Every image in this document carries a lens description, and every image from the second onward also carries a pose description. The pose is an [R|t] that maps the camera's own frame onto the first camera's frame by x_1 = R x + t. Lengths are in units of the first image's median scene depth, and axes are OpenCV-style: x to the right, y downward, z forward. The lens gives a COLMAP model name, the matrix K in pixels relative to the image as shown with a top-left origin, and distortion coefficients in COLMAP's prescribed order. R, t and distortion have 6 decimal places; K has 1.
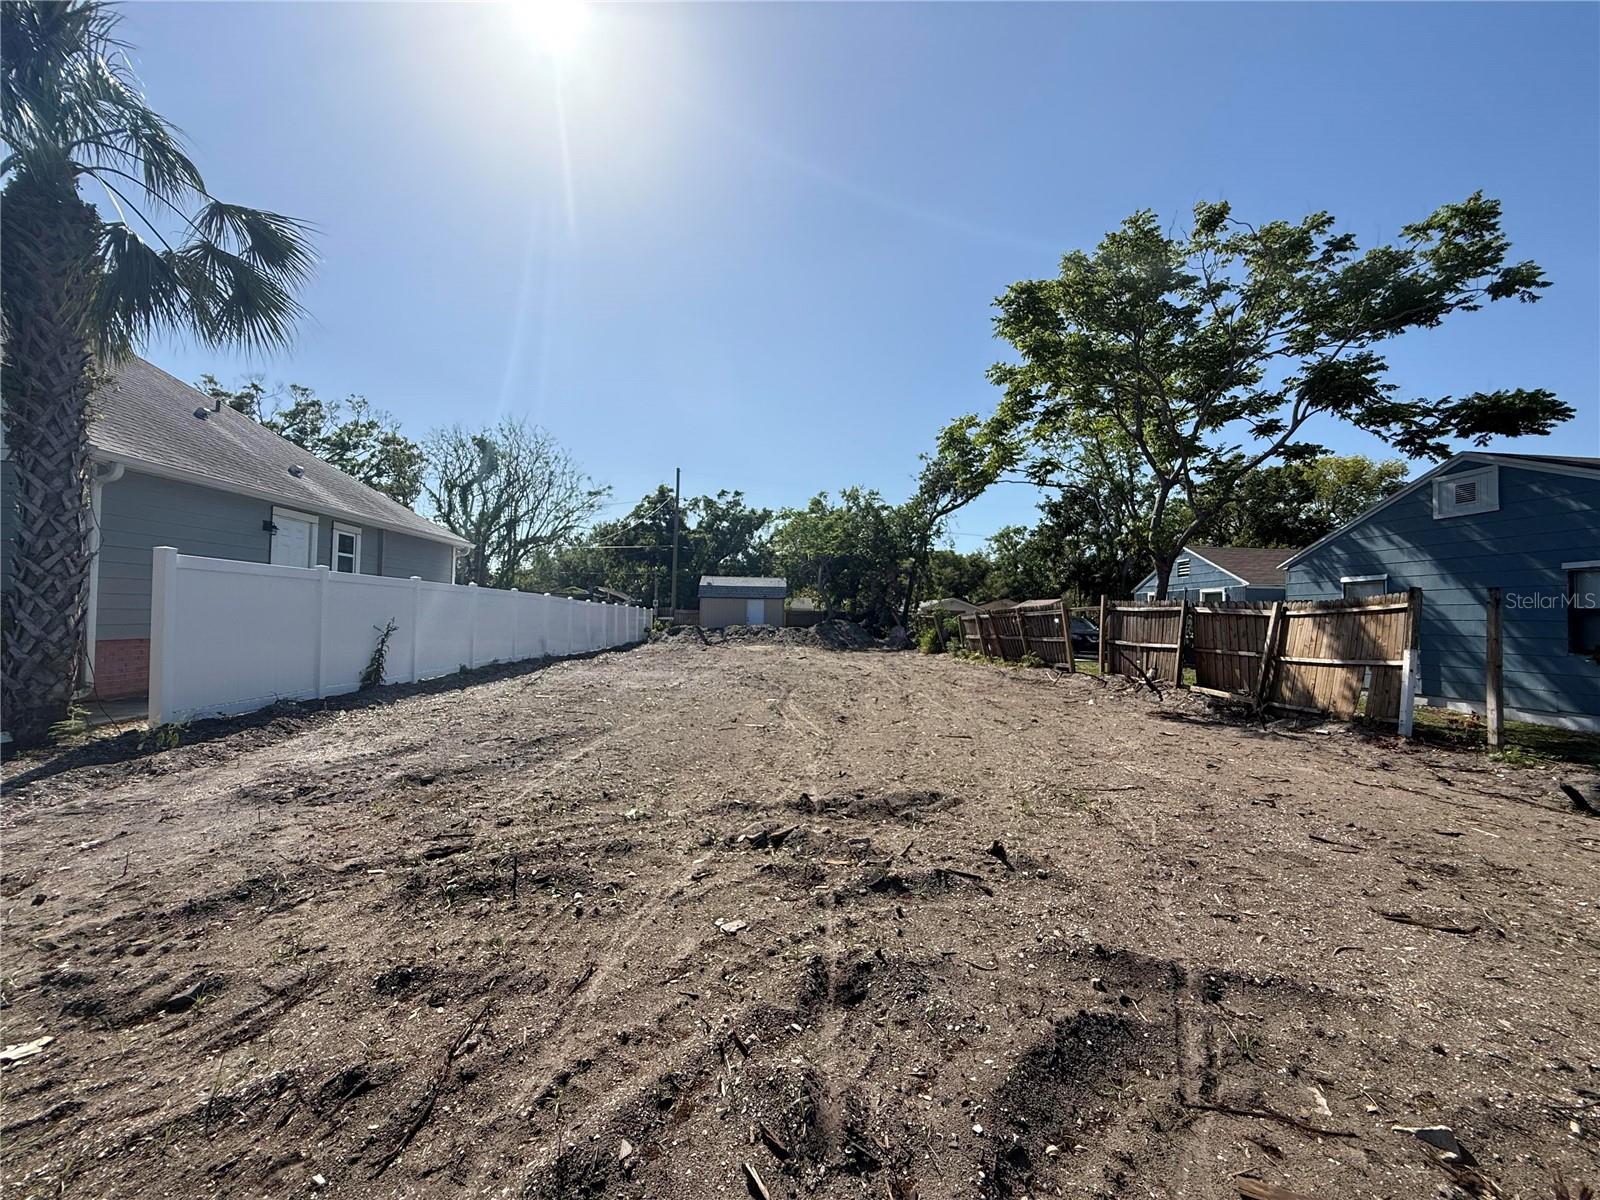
lens RADIAL K [[634.6, 0, 800.8], [0, 634.6, 607.1], [0, 0, 1]] dist [0.002270, 0.000019]
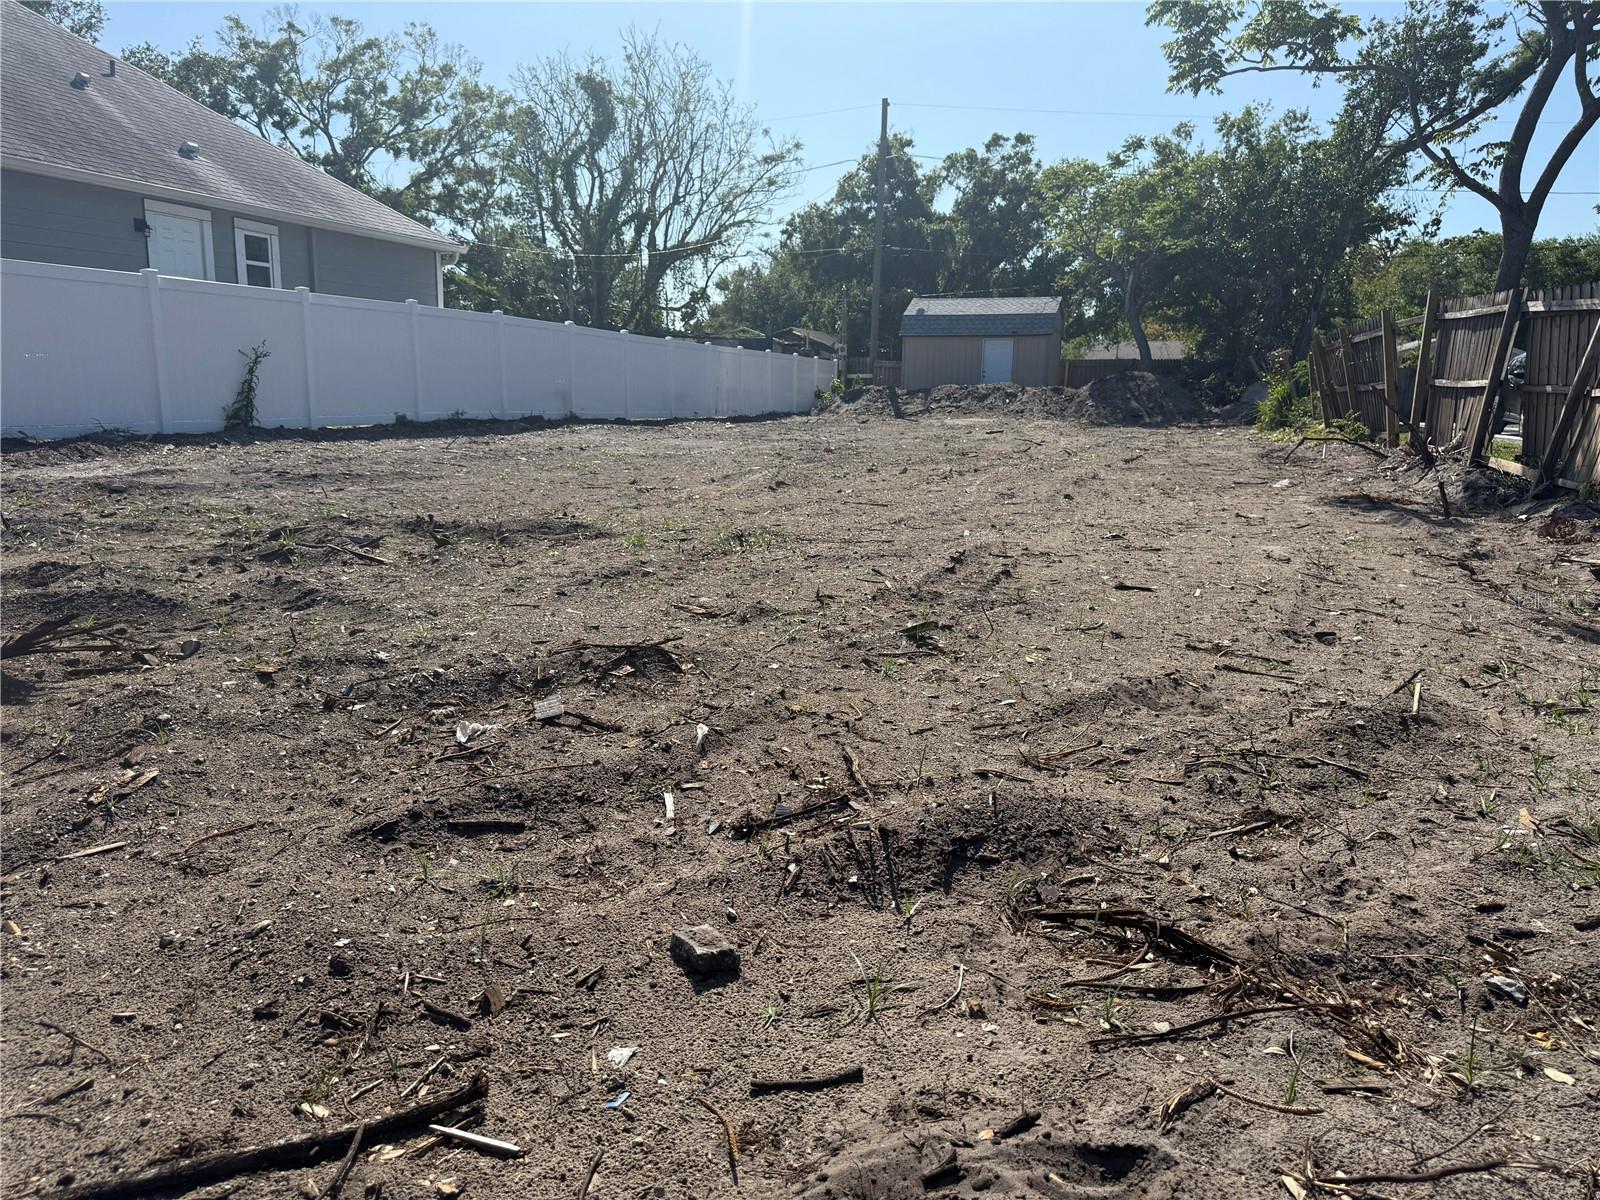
lens RADIAL K [[1156.6, 0, 797.7], [0, 1156.6, 602.5], [0, 0, 1]] dist [0.009598, -0.004726]
pose [[0.927527, 0.067547, -0.367602, 0.159366], [0.005122, 0.981144, 0.193208, 0.019222], [0.373721, -0.181089, 0.909692, -0.031903]]
